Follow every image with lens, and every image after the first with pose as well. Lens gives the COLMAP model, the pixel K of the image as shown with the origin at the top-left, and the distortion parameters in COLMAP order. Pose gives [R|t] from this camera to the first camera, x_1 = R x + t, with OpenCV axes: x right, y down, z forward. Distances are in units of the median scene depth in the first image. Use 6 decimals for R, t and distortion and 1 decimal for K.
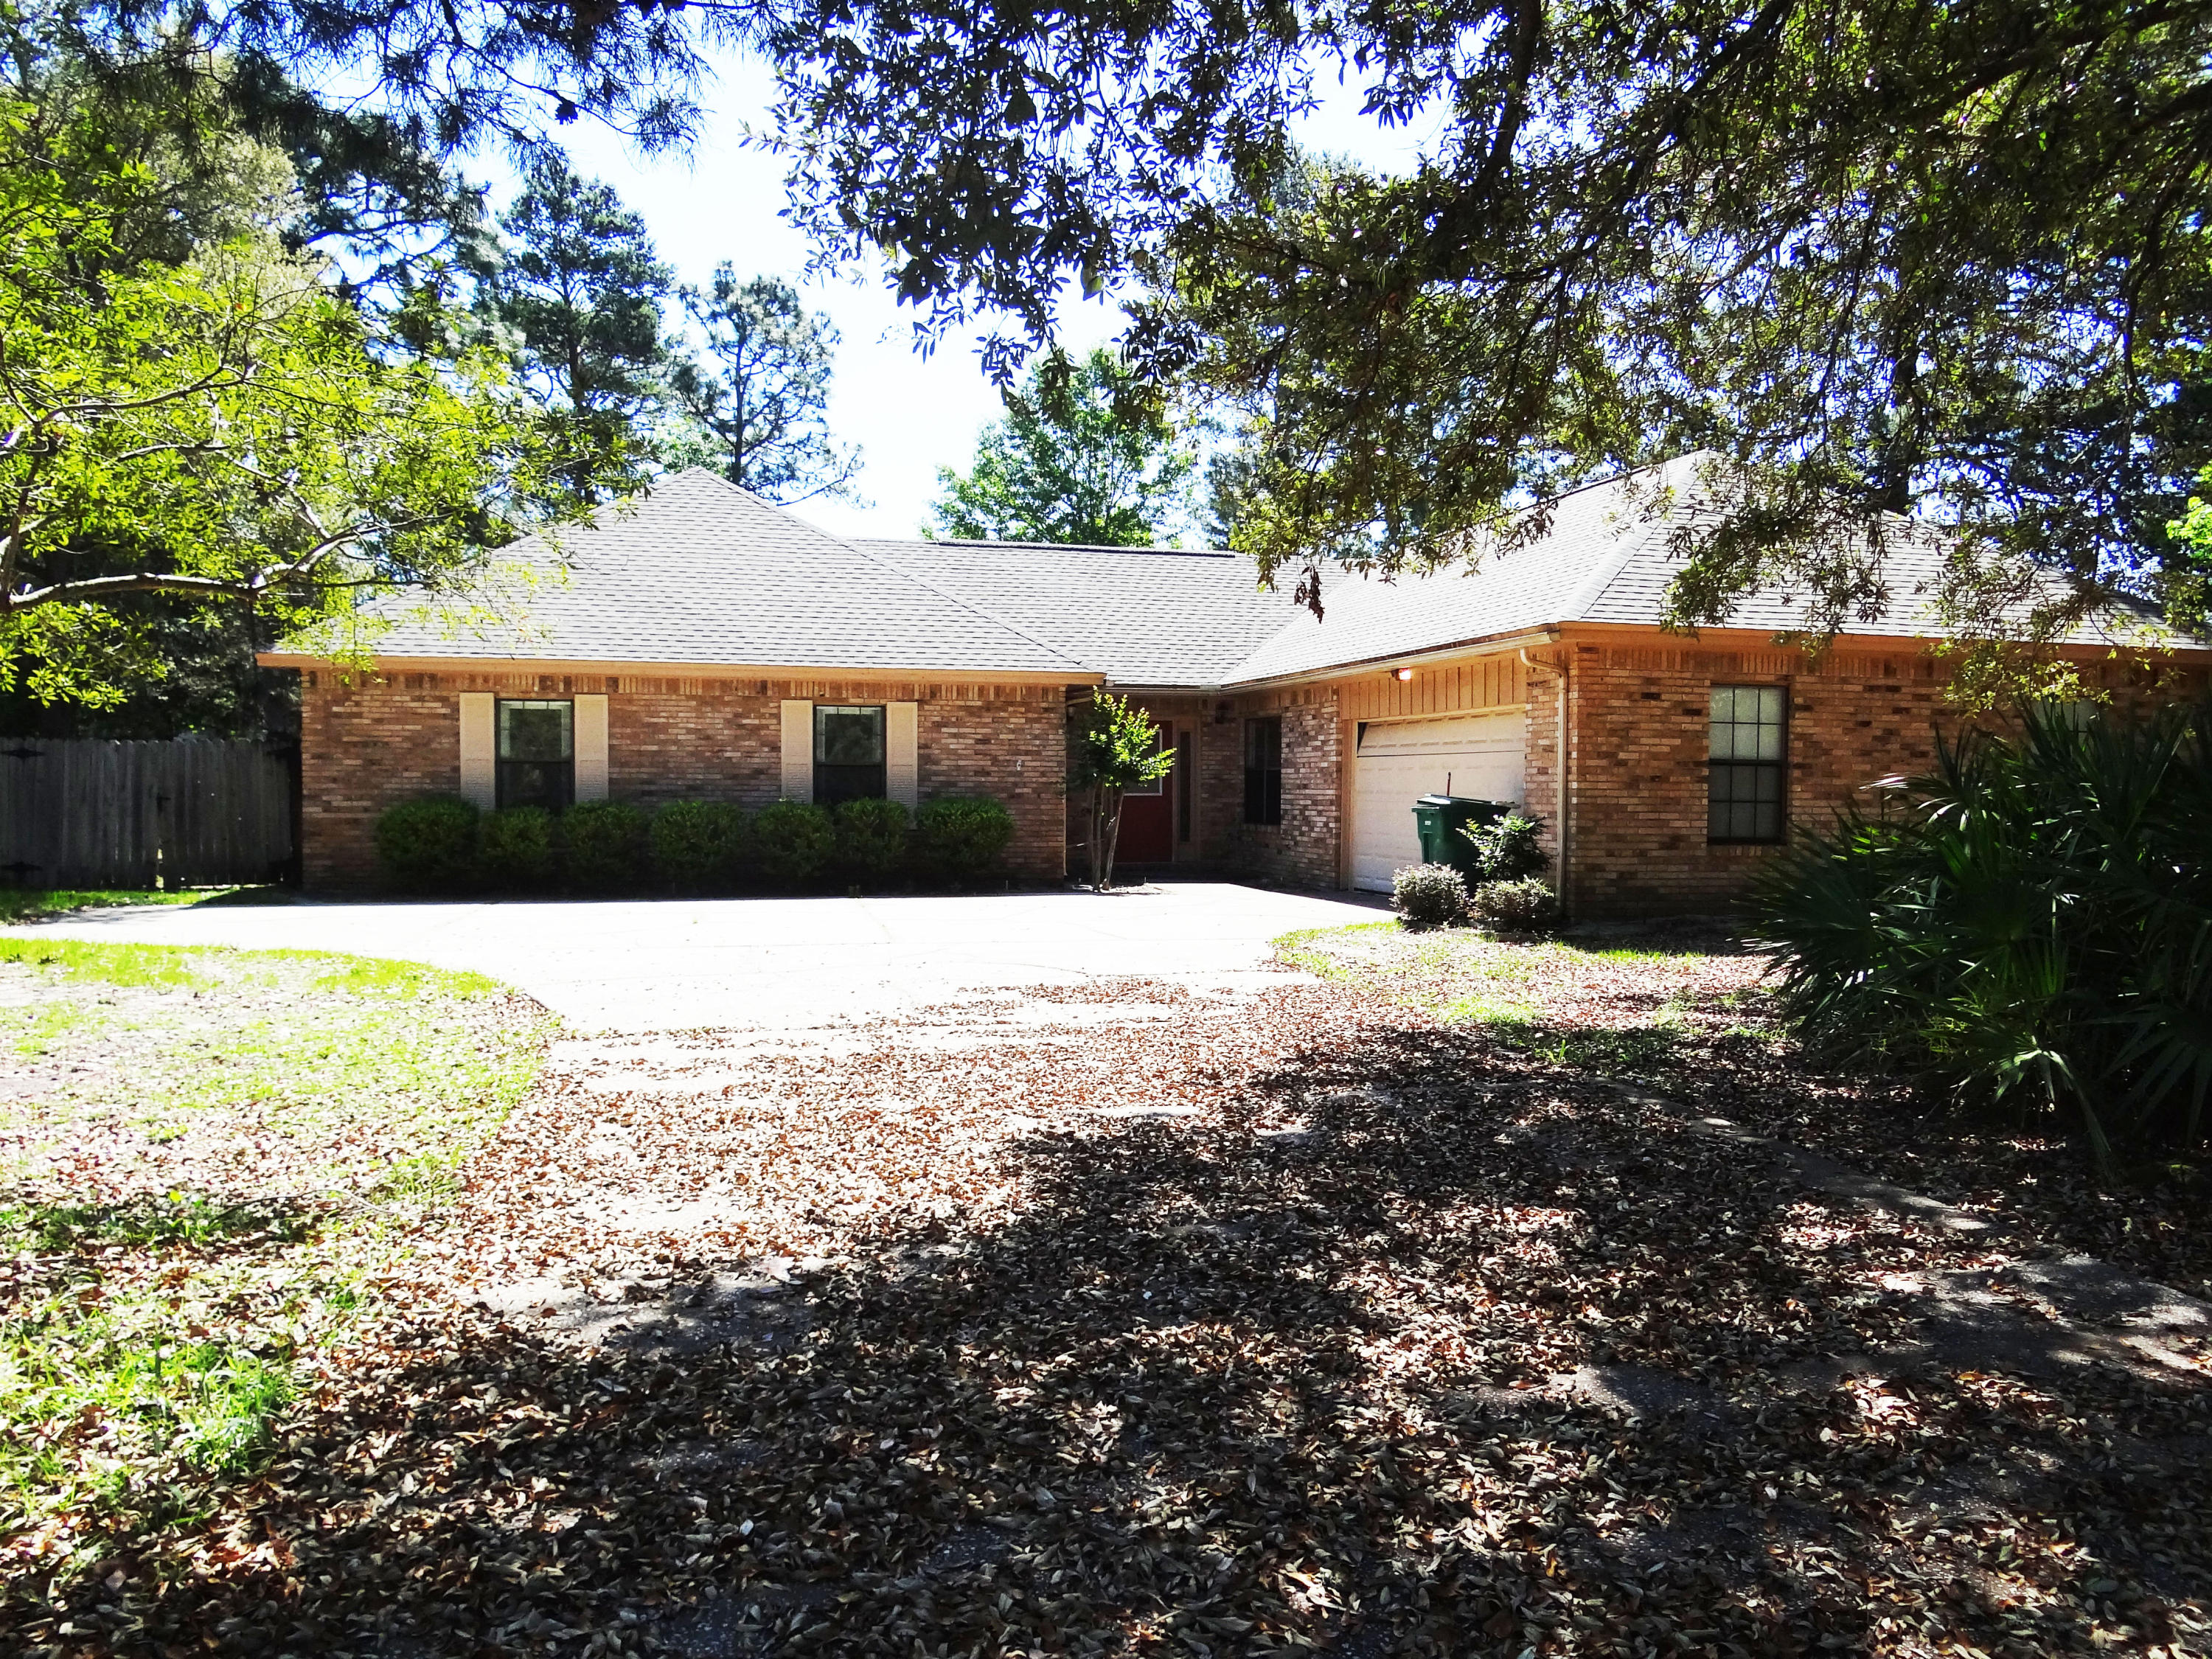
lens RADIAL K [[1745.3, 0, 1106.0], [0, 1745.3, 829.5], [0, 0, 1]] dist [-0.021087, 0.000117]
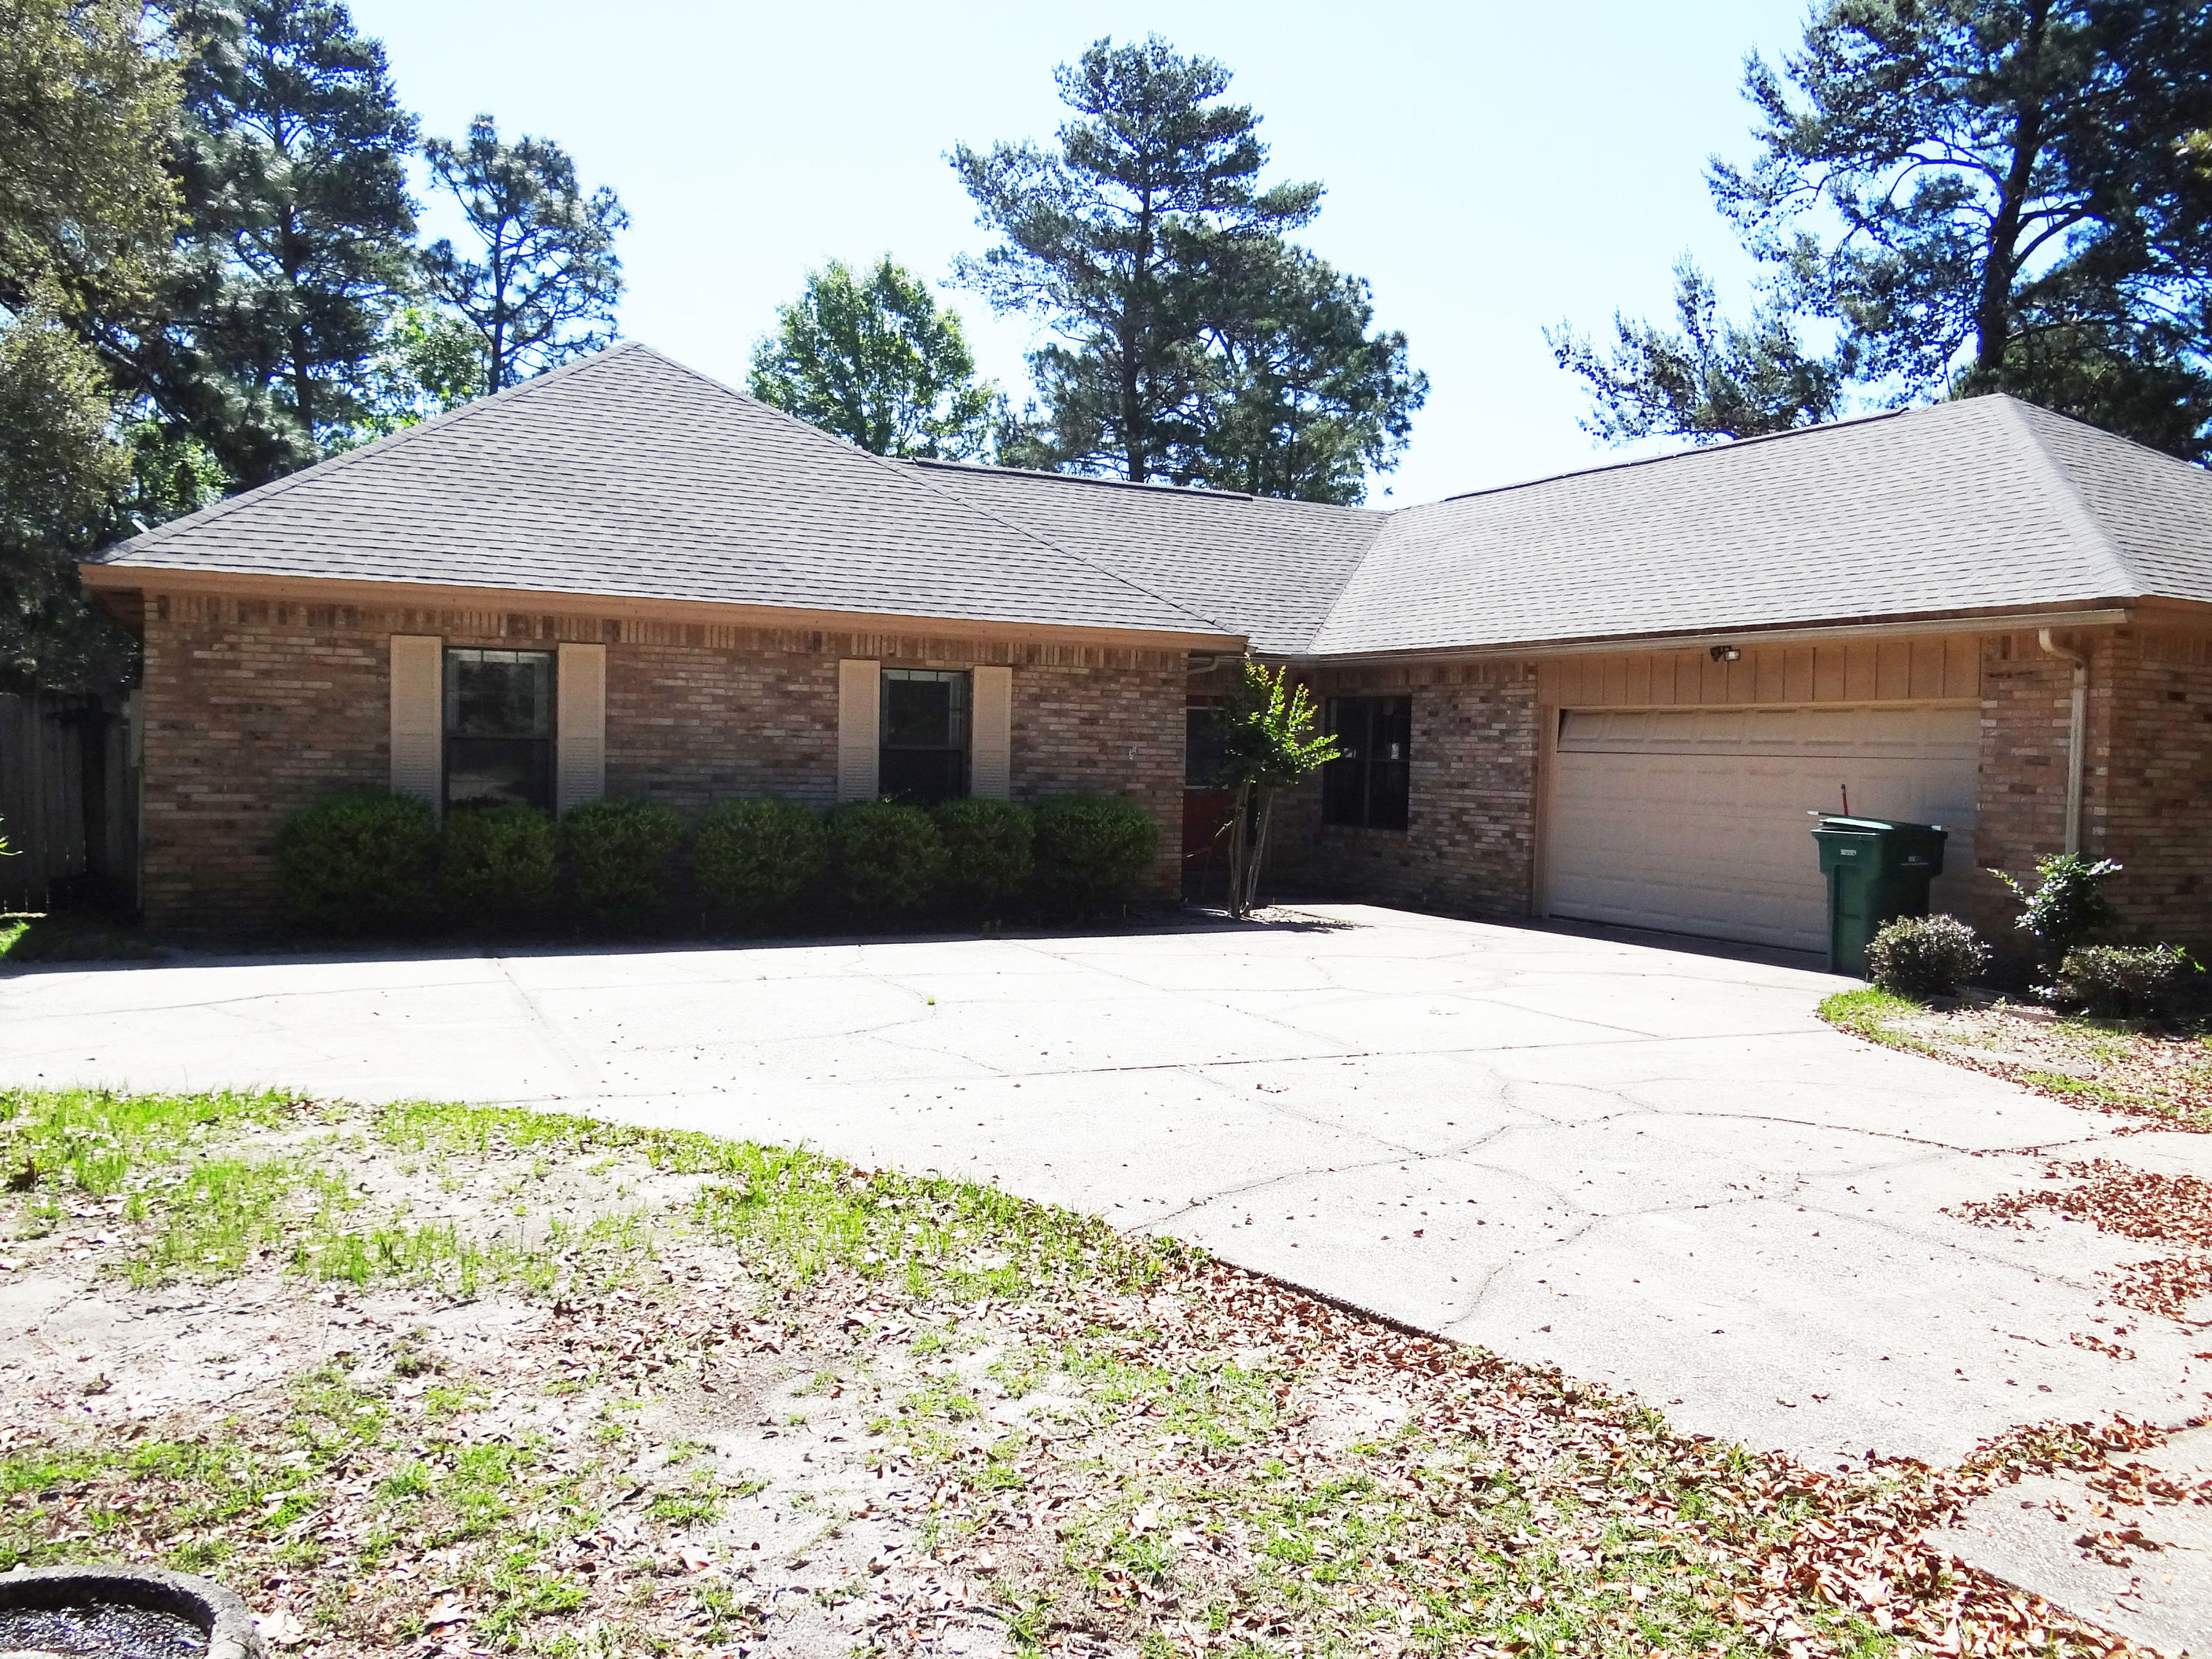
lens RADIAL K [[1732.6, 0, 1106.0], [0, 1732.6, 829.5], [0, 0, 1]] dist [-0.007688, 0.003226]
pose [[0.975361, 0.008828, 0.220438, -0.235900], [-0.014129, 0.999647, 0.022482, -0.020944], [-0.220162, -0.025043, 0.975142, 0.267145]]
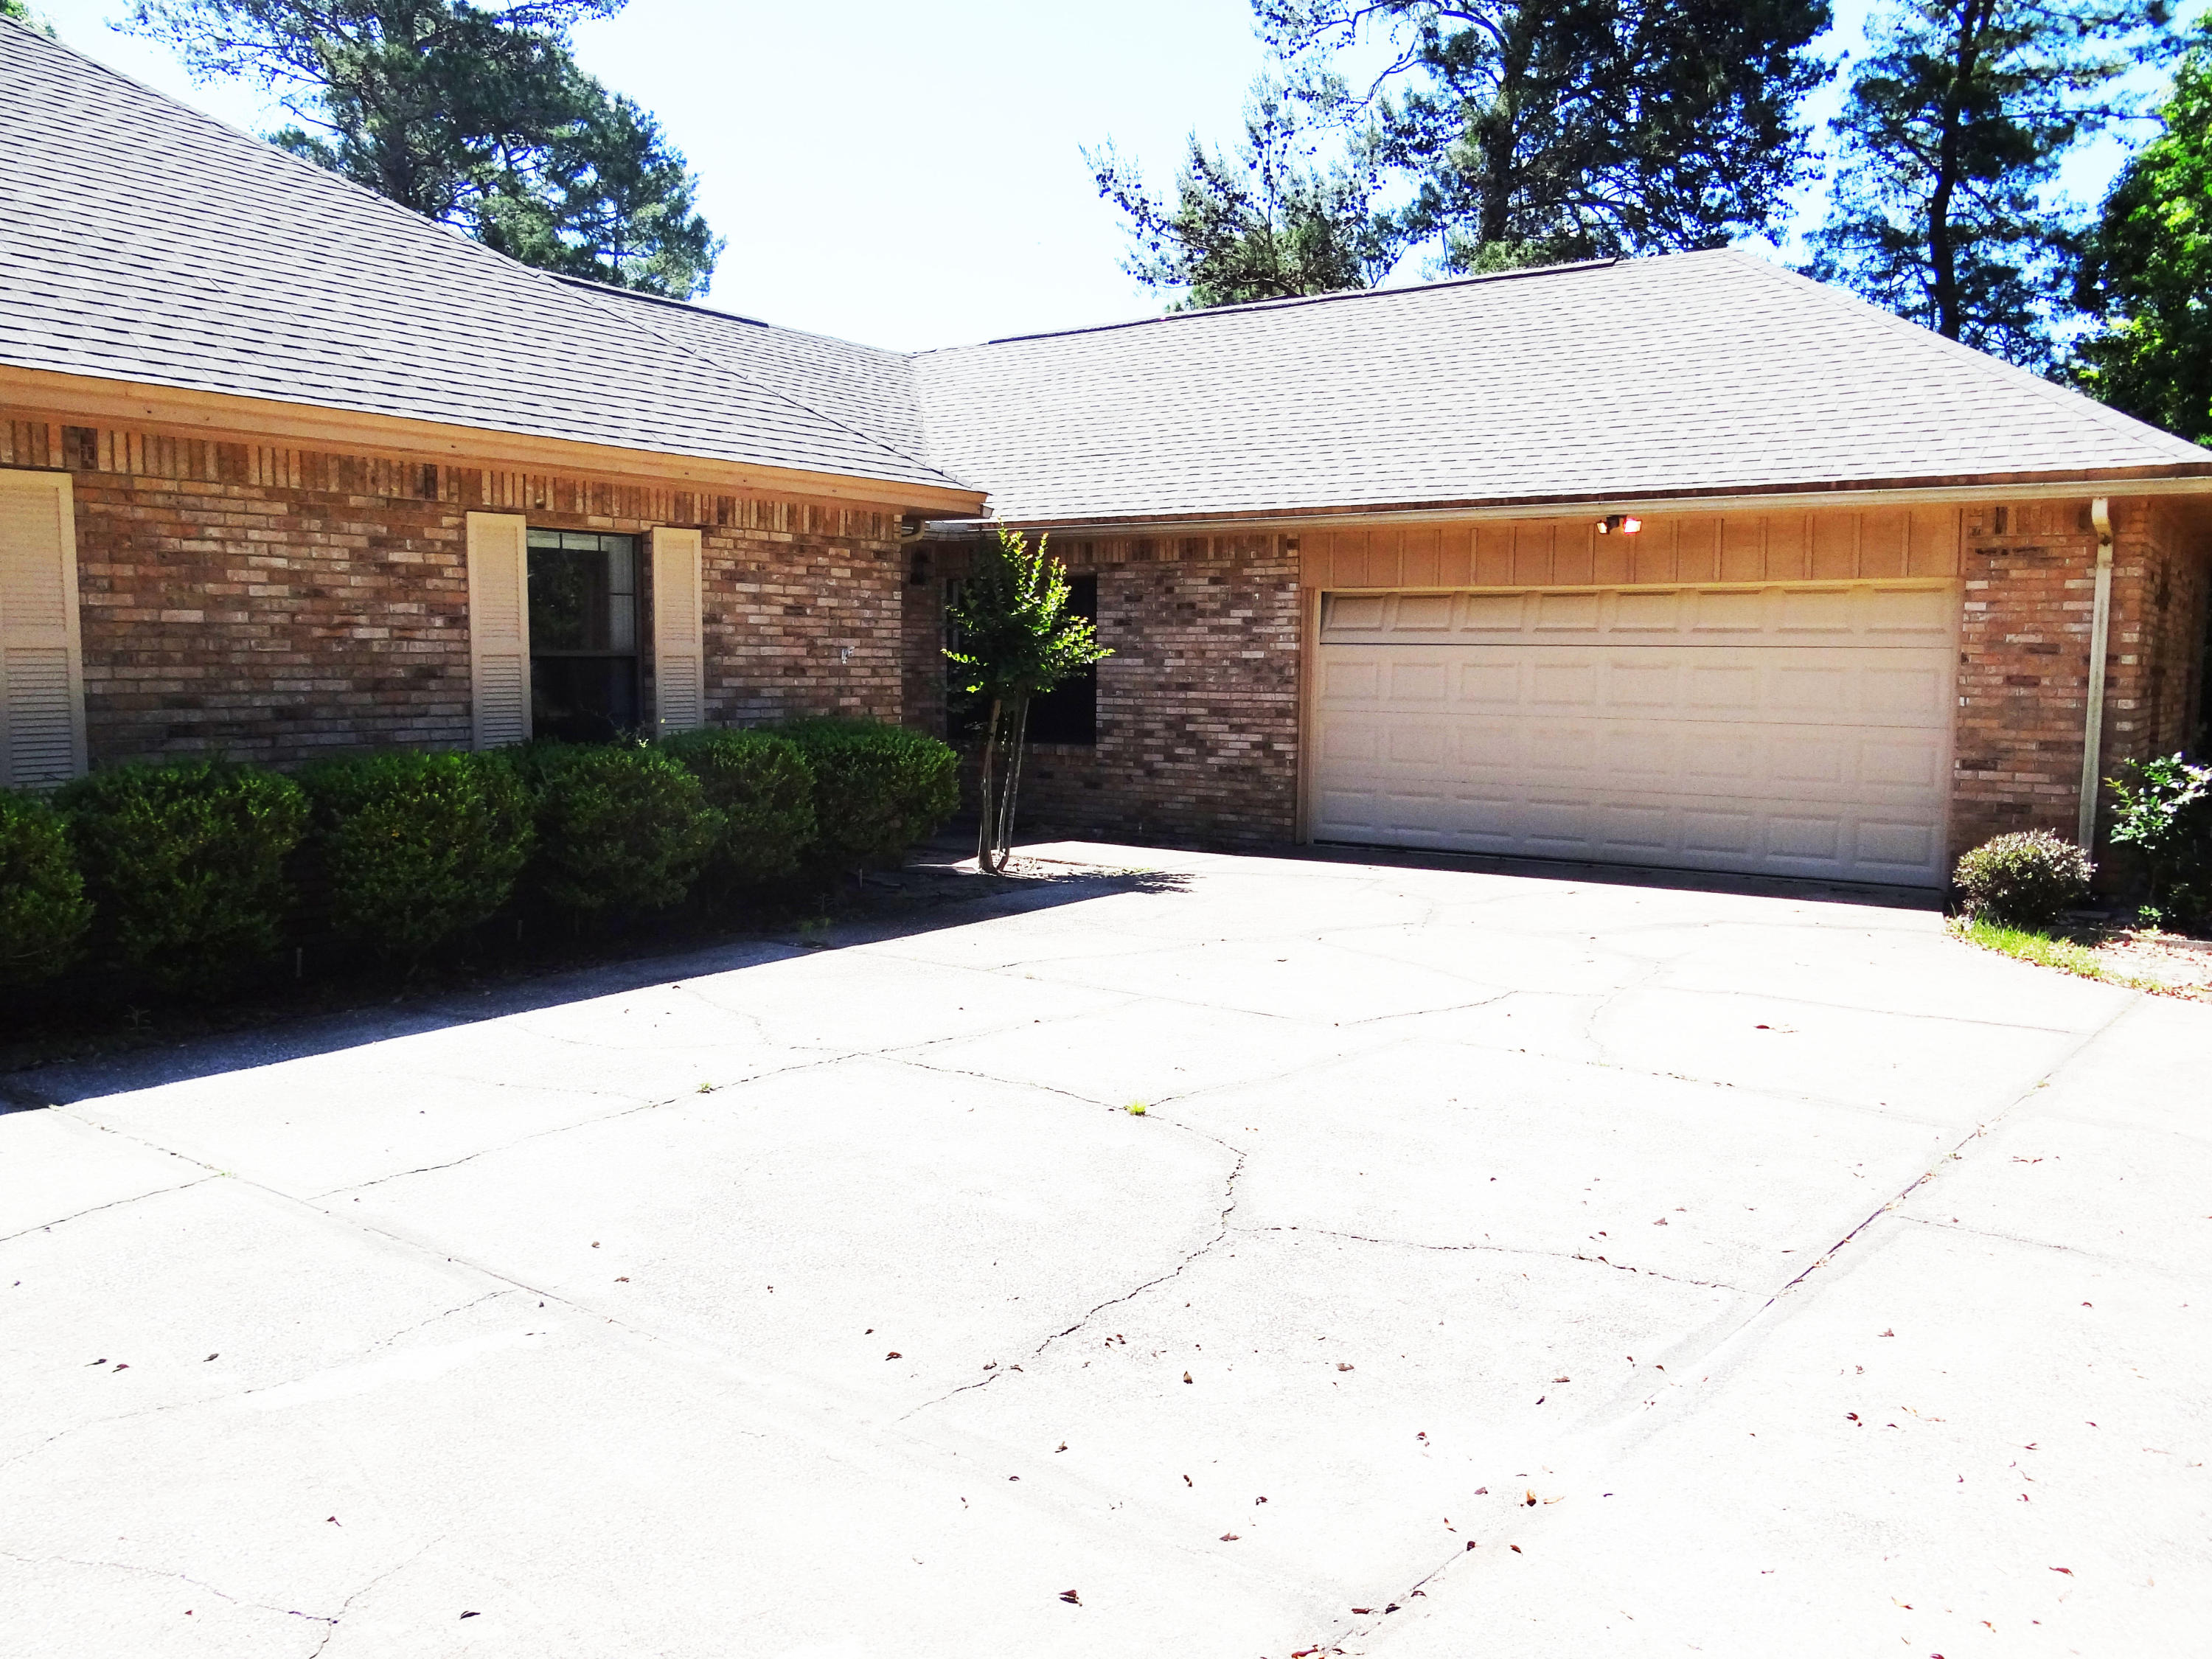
lens RADIAL K [[1732.6, 0, 1106.0], [0, 1732.6, 829.5], [0, 0, 1]] dist [-0.007688, 0.003226]
pose [[0.758456, -0.065110, 0.648463, -0.353975], [0.011561, 0.996185, 0.086502, -0.029388], [-0.651621, -0.058111, 0.756315, 0.550727]]
